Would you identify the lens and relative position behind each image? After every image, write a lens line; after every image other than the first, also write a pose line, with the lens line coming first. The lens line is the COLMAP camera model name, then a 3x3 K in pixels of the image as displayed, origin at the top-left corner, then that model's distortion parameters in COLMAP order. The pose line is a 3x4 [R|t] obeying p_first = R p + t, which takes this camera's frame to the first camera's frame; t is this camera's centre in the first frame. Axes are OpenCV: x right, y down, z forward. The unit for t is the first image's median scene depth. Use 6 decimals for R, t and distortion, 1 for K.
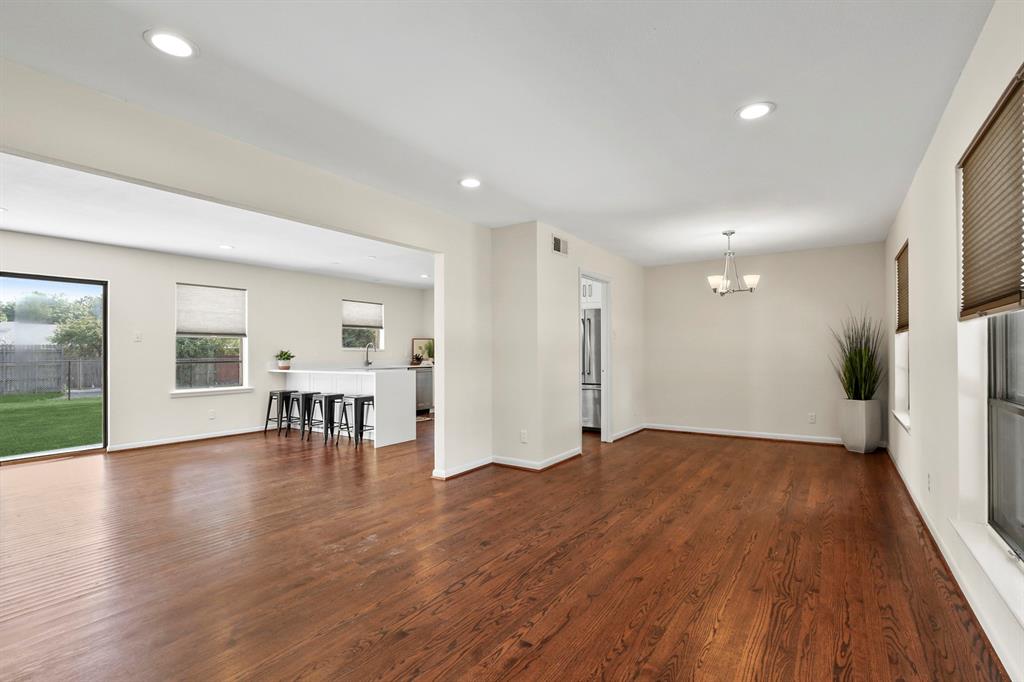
lens RADIAL K [[474.4, 0, 516.4], [0, 474.4, 346.6], [0, 0, 1]] dist [-0.014116, 0.000597]
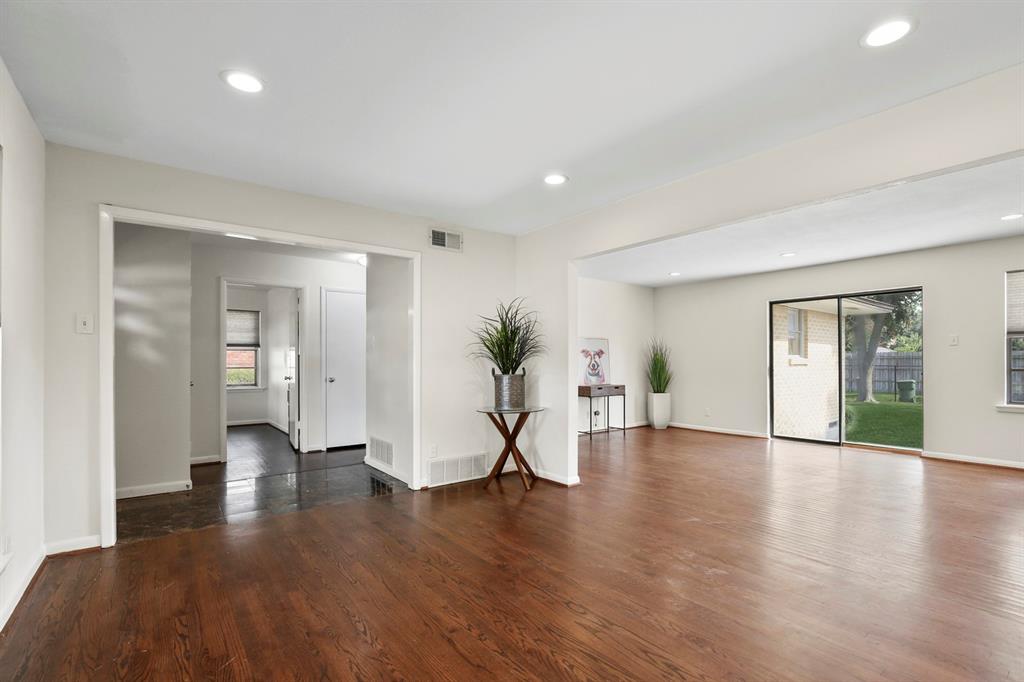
lens RADIAL K [[474.4, 0, 530.6], [0, 474.4, 361.5], [0, 0, 1]] dist [-0.014116, 0.000597]
pose [[-0.305515, 0.006052, -0.952168, 0.624045], [0.016600, 0.999862, 0.001028, 0.011946], [0.952043, -0.015492, -0.305573, 0.948138]]
